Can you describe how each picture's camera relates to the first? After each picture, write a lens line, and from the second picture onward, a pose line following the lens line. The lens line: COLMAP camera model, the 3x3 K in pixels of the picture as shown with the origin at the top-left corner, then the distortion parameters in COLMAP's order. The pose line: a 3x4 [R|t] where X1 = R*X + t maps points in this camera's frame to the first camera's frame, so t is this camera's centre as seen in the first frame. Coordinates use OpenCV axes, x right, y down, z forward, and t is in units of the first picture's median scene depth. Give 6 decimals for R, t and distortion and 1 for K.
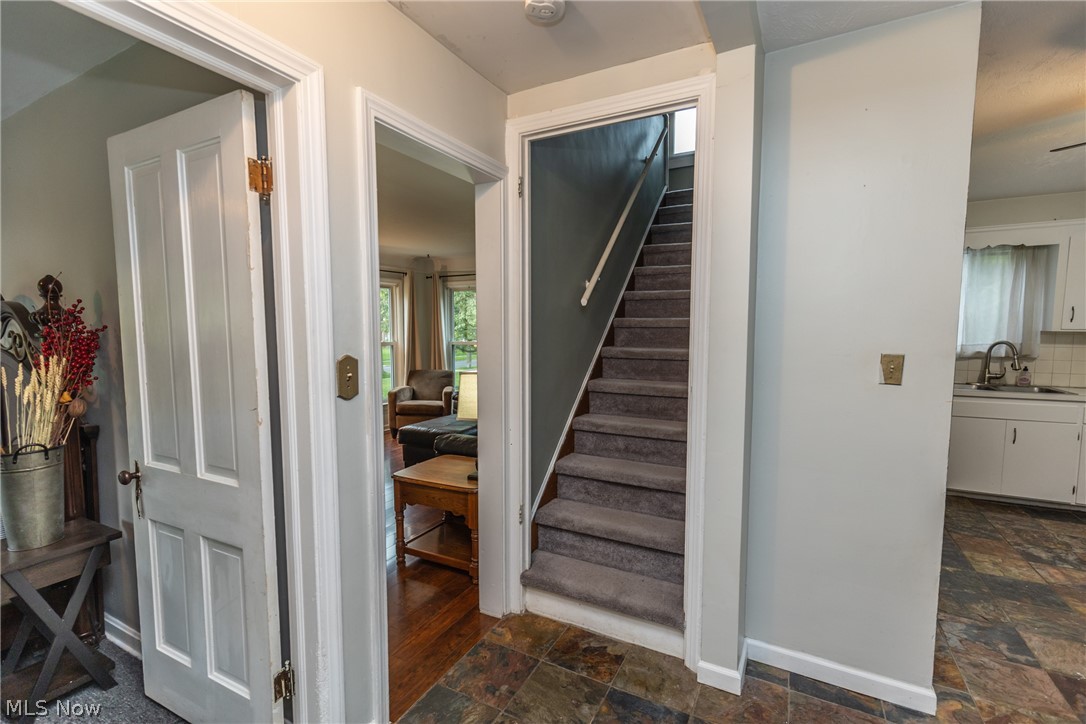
lens RADIAL K [[485.6, 0, 542.3], [0, 485.6, 369.0], [0, 0, 1]] dist [0.004225, -0.001523]
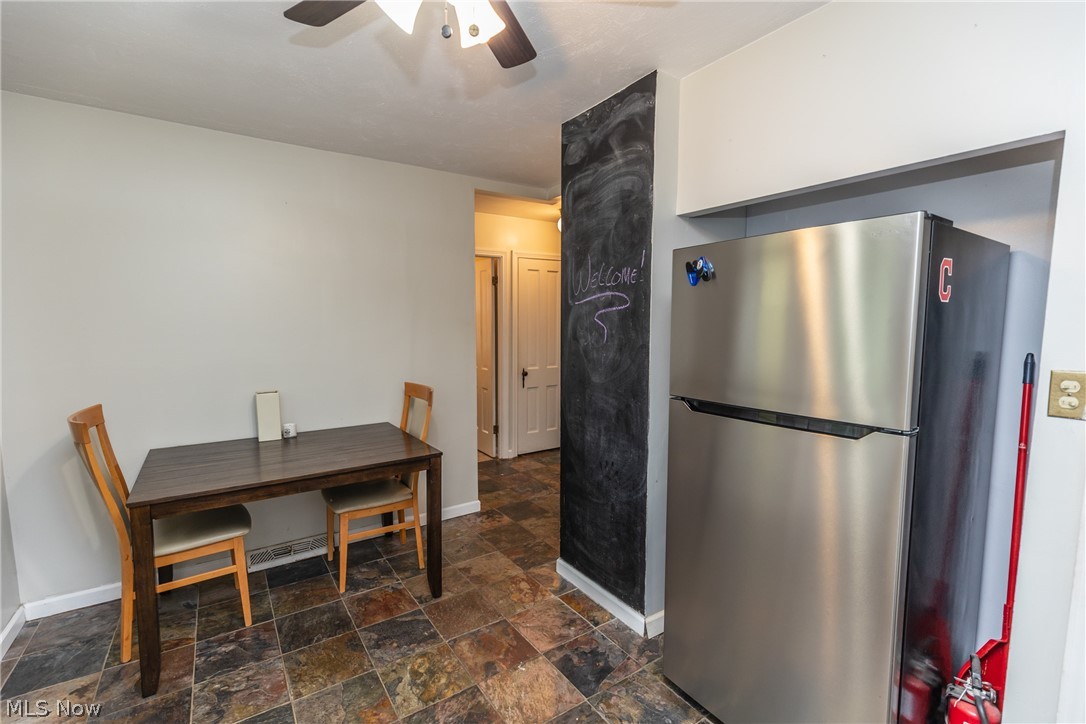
lens RADIAL K [[485.6, 0, 542.3], [0, 485.6, 369.0], [0, 0, 1]] dist [0.004225, -0.001523]
pose [[-0.471237, 0.090062, -0.877396, 0.914133], [-0.077116, 0.986756, 0.142705, -0.066970], [0.878629, 0.134909, -0.458051, 0.675062]]
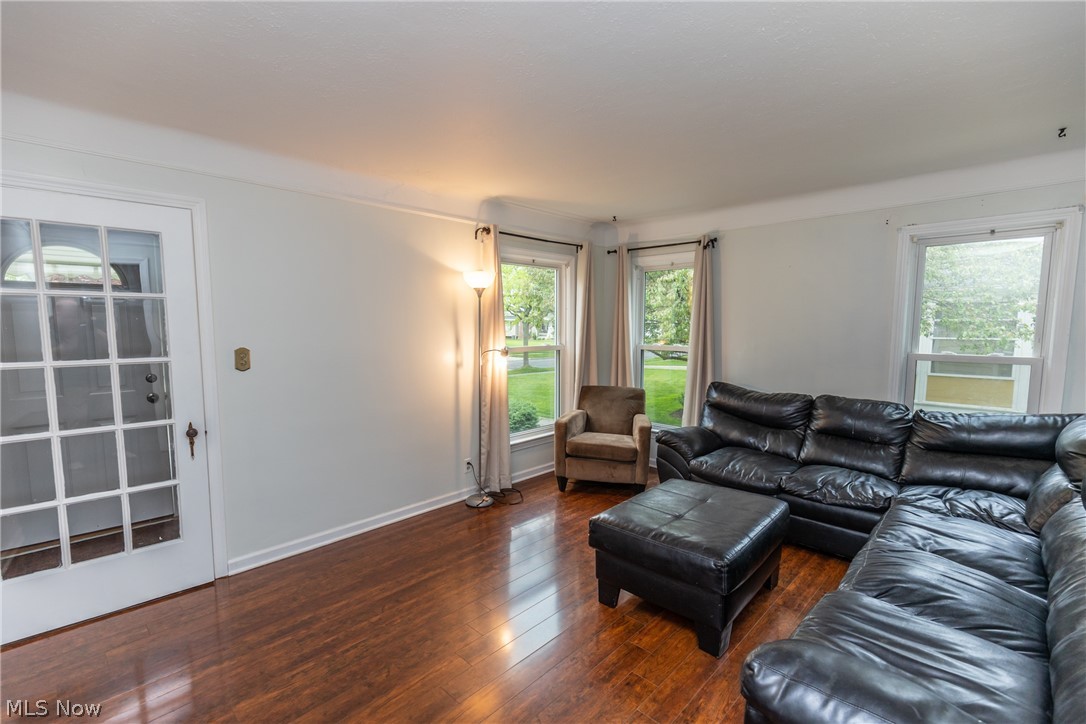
lens RADIAL K [[485.6, 0, 542.3], [0, 485.6, 369.0], [0, 0, 1]] dist [0.004225, -0.001523]
pose [[0.959463, 0.024927, -0.280730, -0.222867], [-0.020866, 0.999630, 0.017446, -0.055828], [0.281061, -0.010881, 0.959628, 0.531578]]
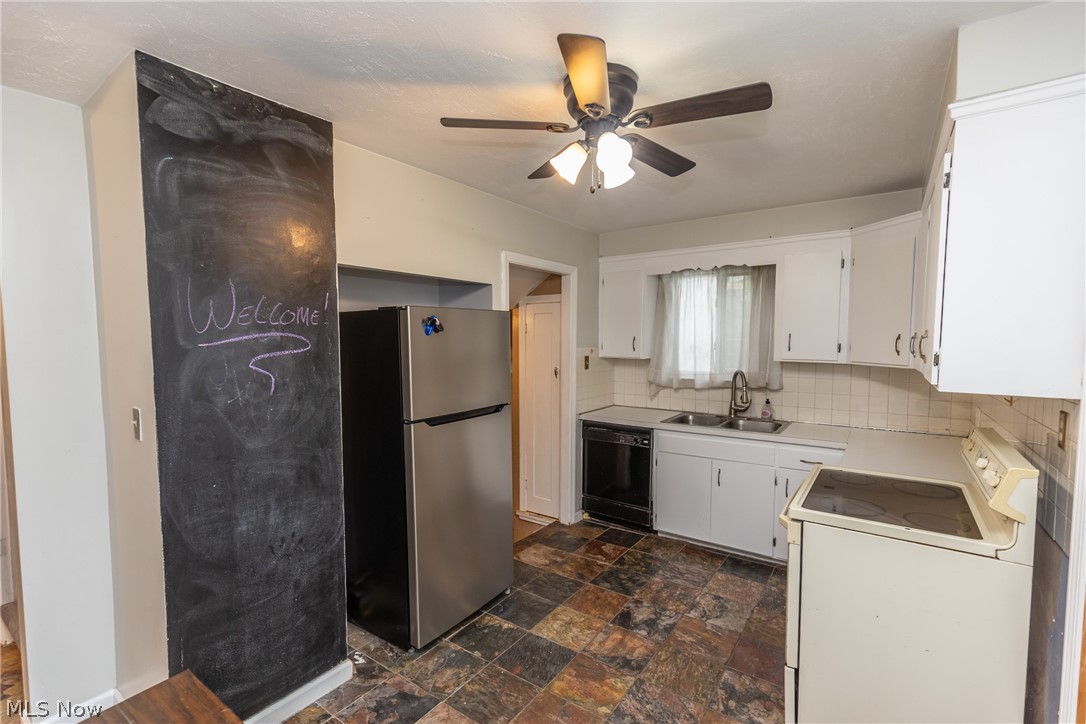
lens RADIAL K [[485.6, 0, 542.3], [0, 485.6, 369.0], [0, 0, 1]] dist [0.004225, -0.001523]
pose [[0.992012, 0.007013, -0.125951, 0.693031], [-0.009265, 0.999807, -0.017307, -0.040732], [0.125806, 0.018336, 0.991885, 0.059147]]
